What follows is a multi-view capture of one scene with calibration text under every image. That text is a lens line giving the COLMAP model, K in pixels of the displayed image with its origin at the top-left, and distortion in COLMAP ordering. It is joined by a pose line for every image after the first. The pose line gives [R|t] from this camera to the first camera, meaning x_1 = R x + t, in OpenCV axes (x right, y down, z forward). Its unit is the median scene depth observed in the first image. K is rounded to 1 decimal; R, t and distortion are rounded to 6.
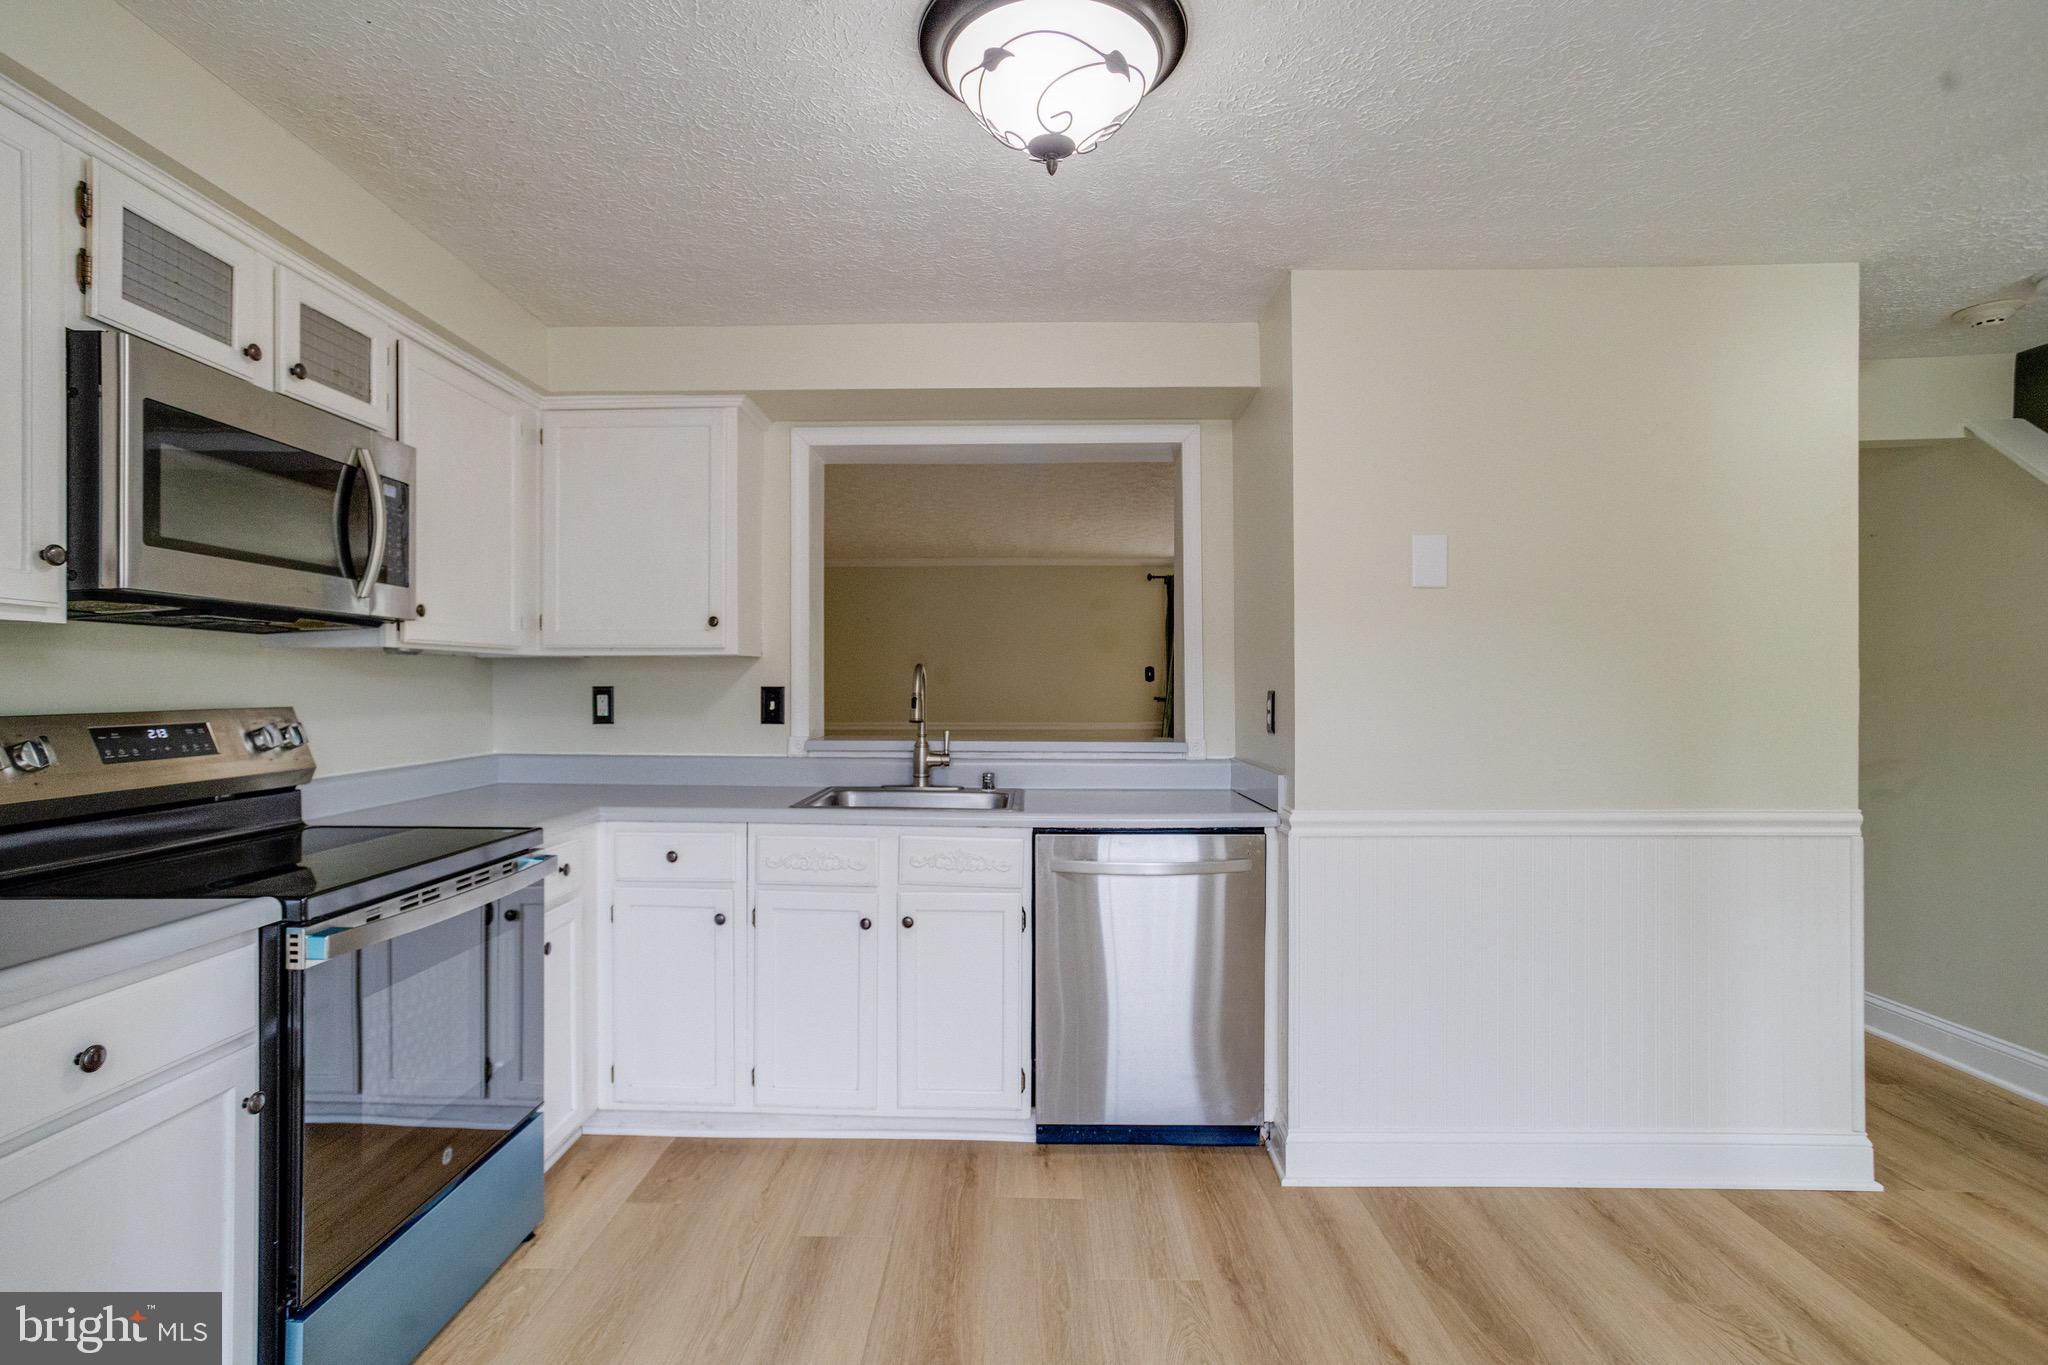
lens RADIAL K [[1040.1, 0, 1024.0], [0, 1040.1, 682.5], [0, 0, 1]] dist [-0.041367, 0.060166]
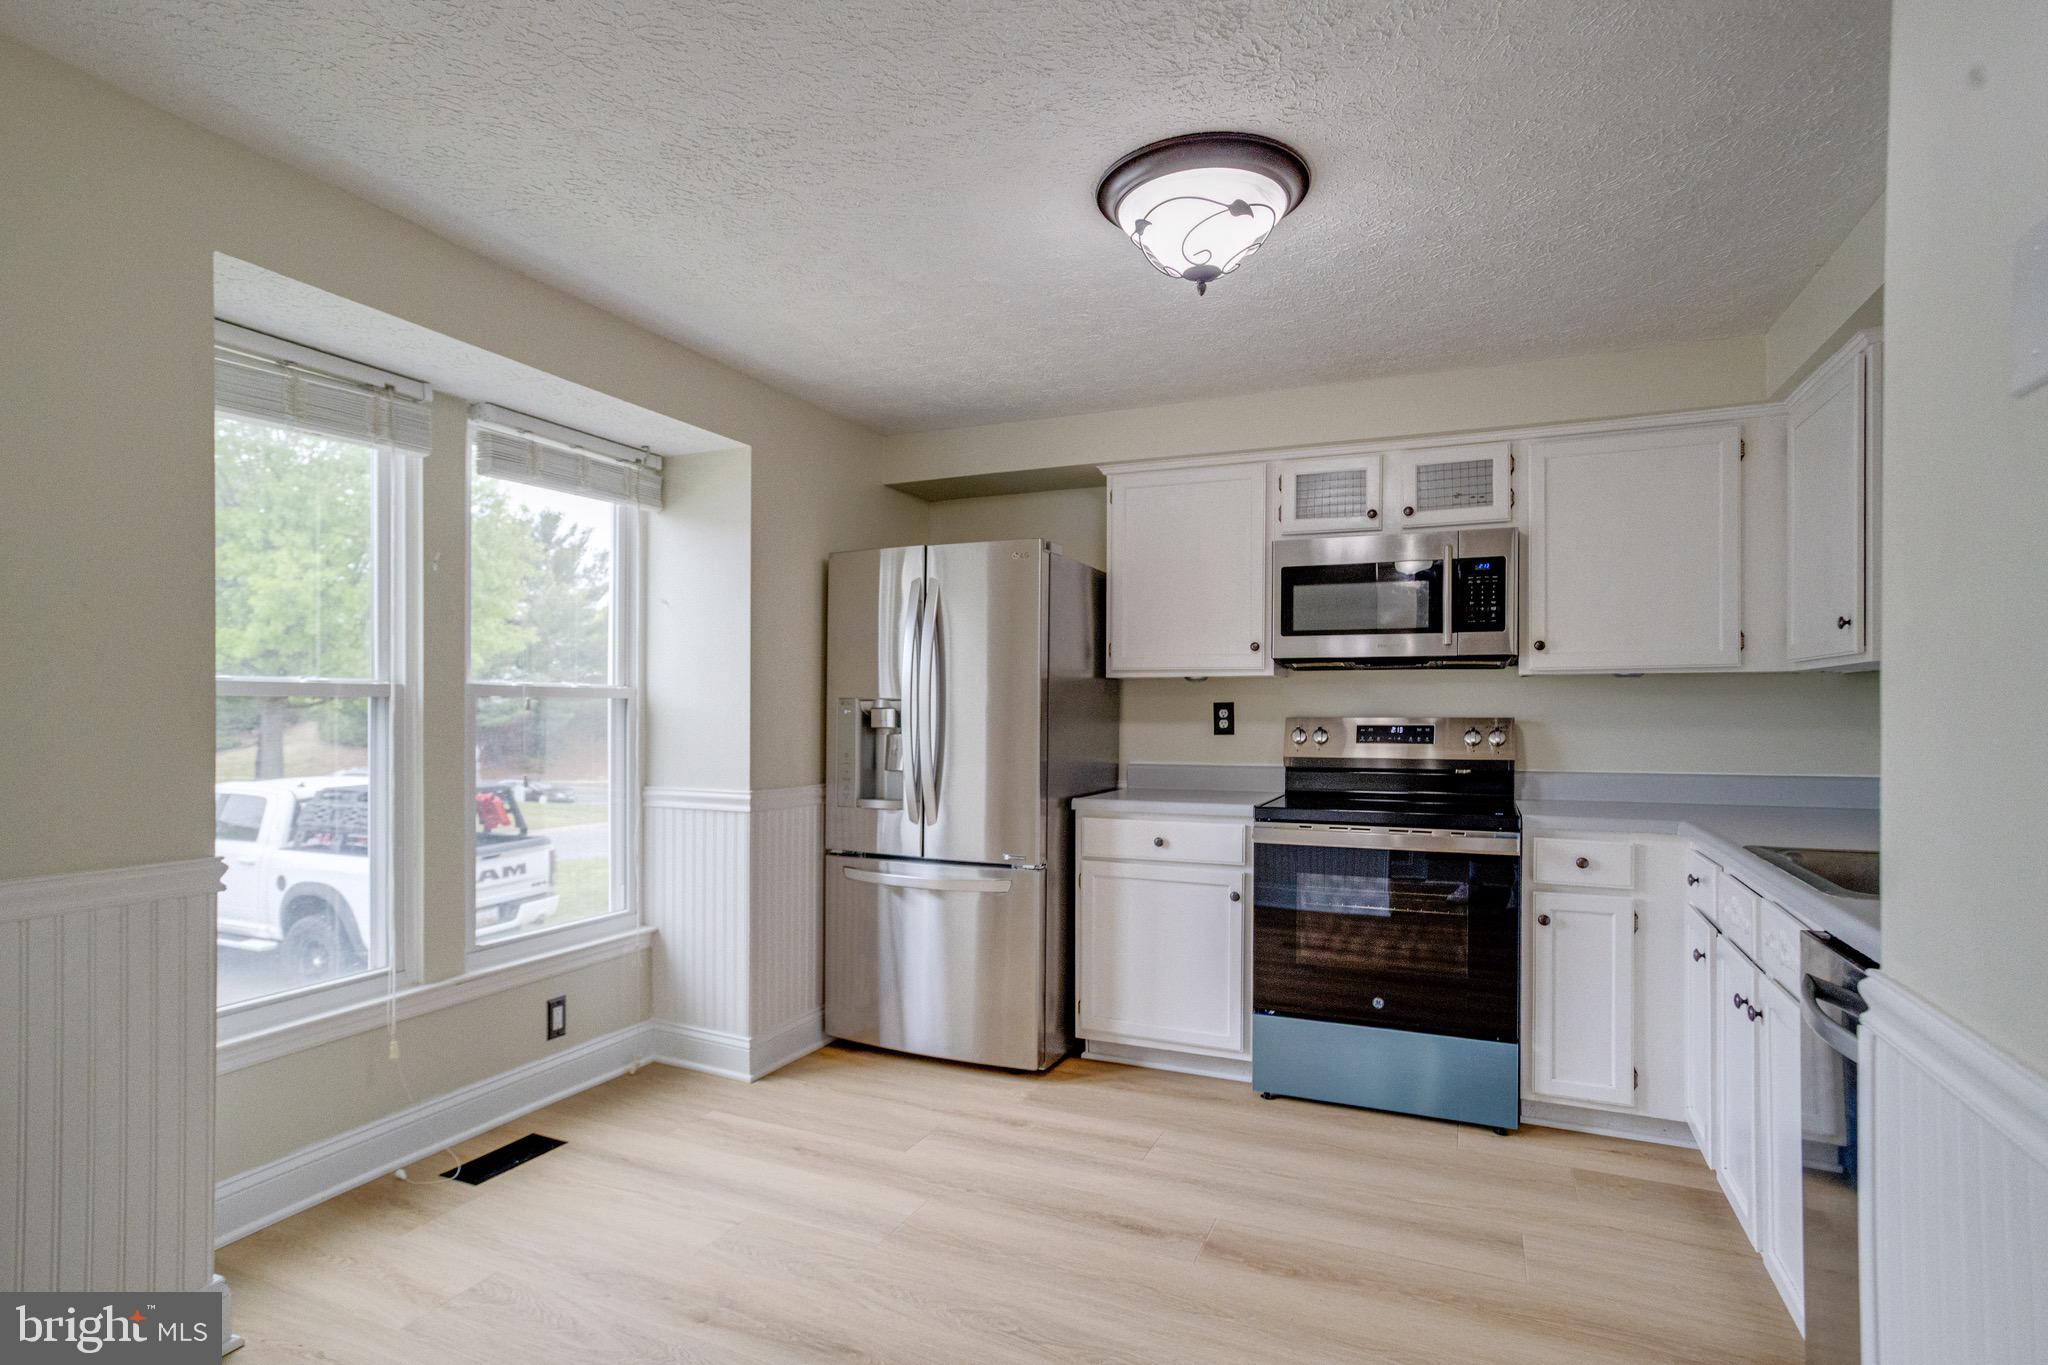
lens RADIAL K [[1010.0, 0, 1007.0], [0, 1010.0, 674.0], [0, 0, 1]] dist [-0.044746, 0.038986]
pose [[-0.386288, -0.022733, -0.922098, 1.049604], [0.003678, 0.999650, -0.026186, -0.003146], [0.922371, -0.013507, -0.386069, 1.067719]]
